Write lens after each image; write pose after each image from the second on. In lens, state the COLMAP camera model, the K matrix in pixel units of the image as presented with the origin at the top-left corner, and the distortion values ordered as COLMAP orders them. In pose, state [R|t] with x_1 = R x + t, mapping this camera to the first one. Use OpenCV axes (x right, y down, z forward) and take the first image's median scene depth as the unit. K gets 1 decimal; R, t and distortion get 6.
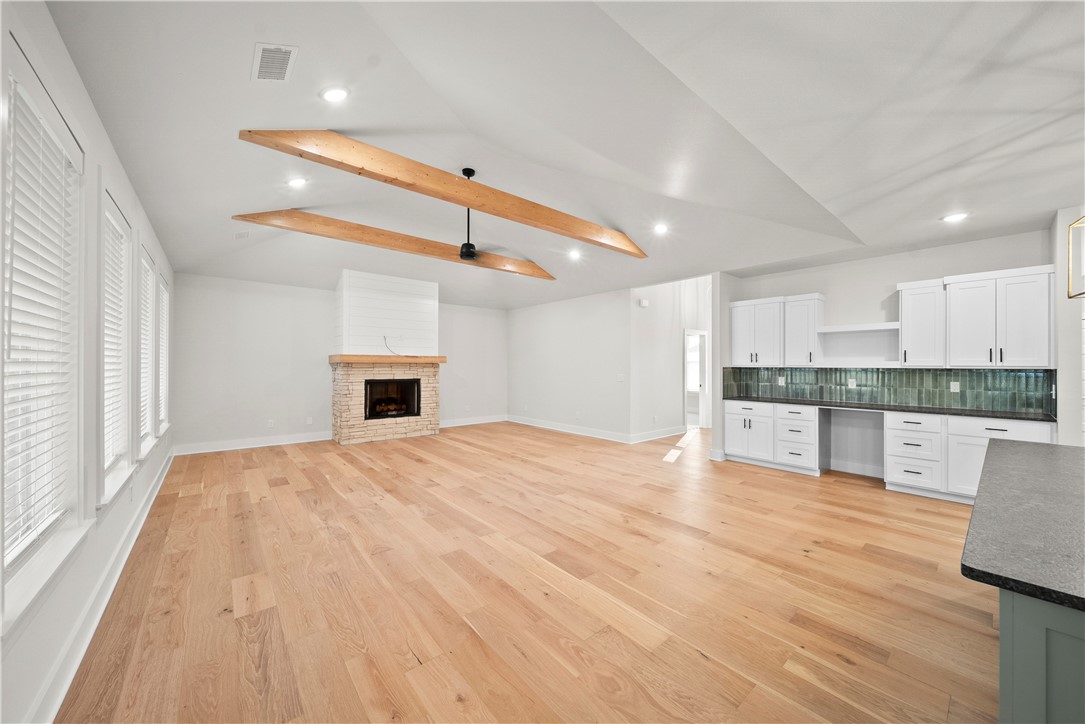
lens RADIAL K [[389.0, 0, 543.0], [0, 389.0, 361.0], [0, 0, 1]] dist [0.000885, -0.001719]
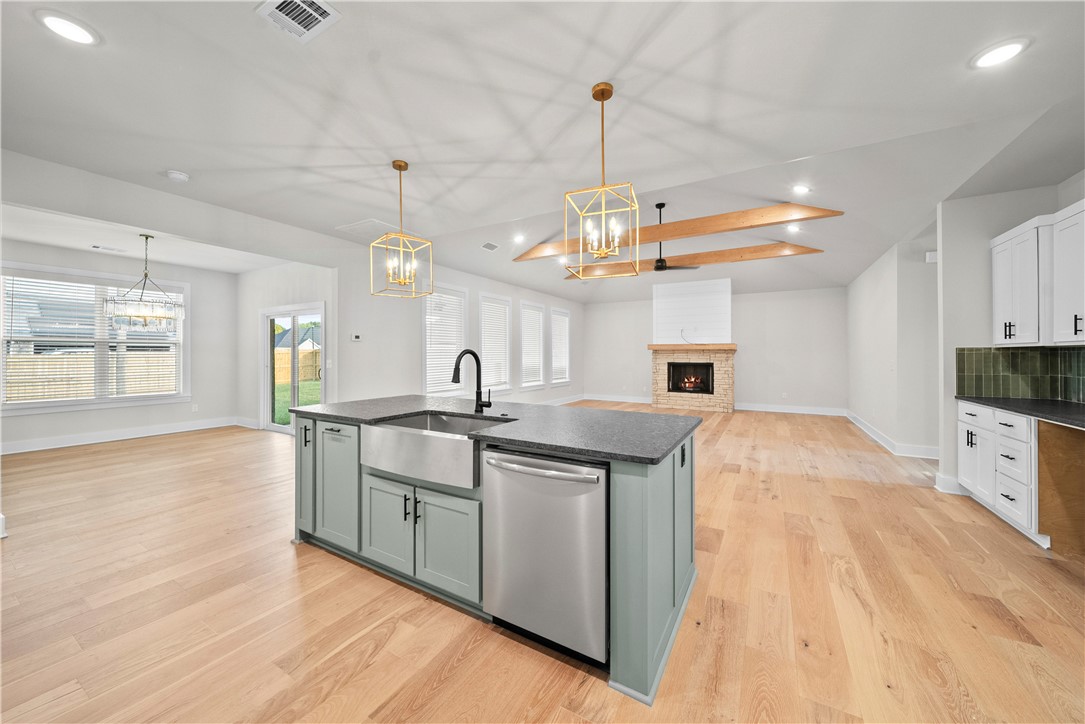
lens RADIAL K [[389.0, 0, 544.0], [0, 389.0, 350.7], [0, 0, 1]] dist [0.000885, -0.001719]
pose [[0.344565, -0.012540, -0.938679, 1.086527], [0.009628, 0.999905, -0.009824, 0.026495], [0.938713, -0.005652, 0.344653, 0.185952]]
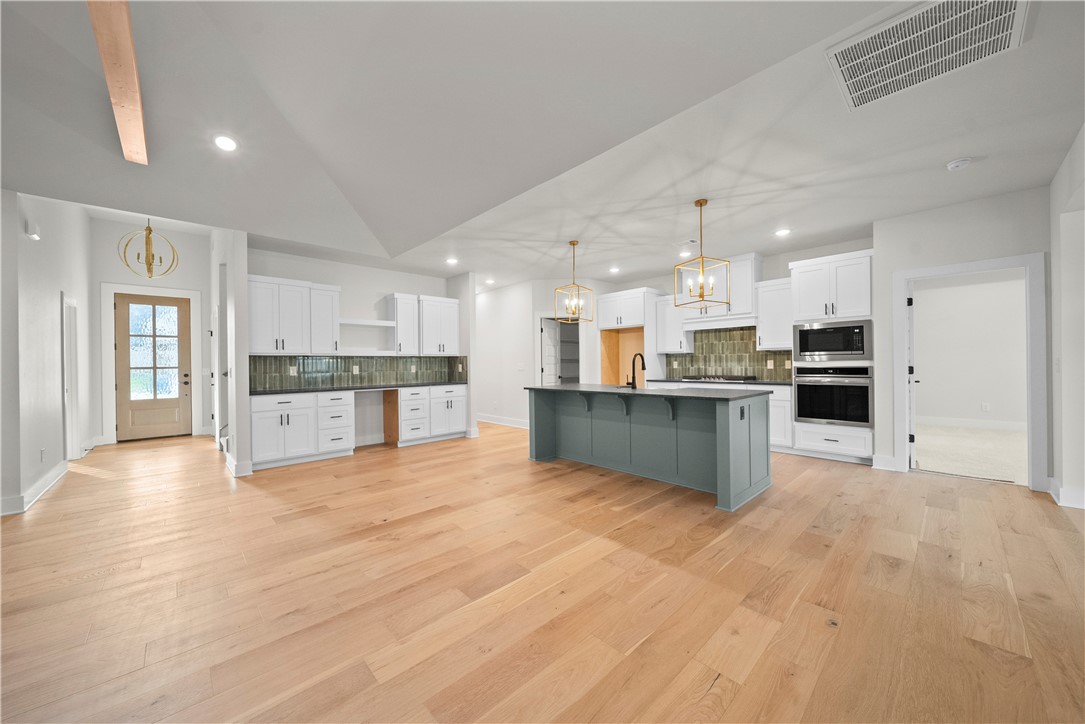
lens RADIAL K [[389.0, 0, 540.3], [0, 389.0, 360.7], [0, 0, 1]] dist [0.000885, -0.001719]
pose [[-0.052886, 0.003603, 0.998594, -0.463215], [0.003867, 0.999987, -0.003403, 0.042193], [-0.998593, 0.003682, -0.052899, 0.584500]]
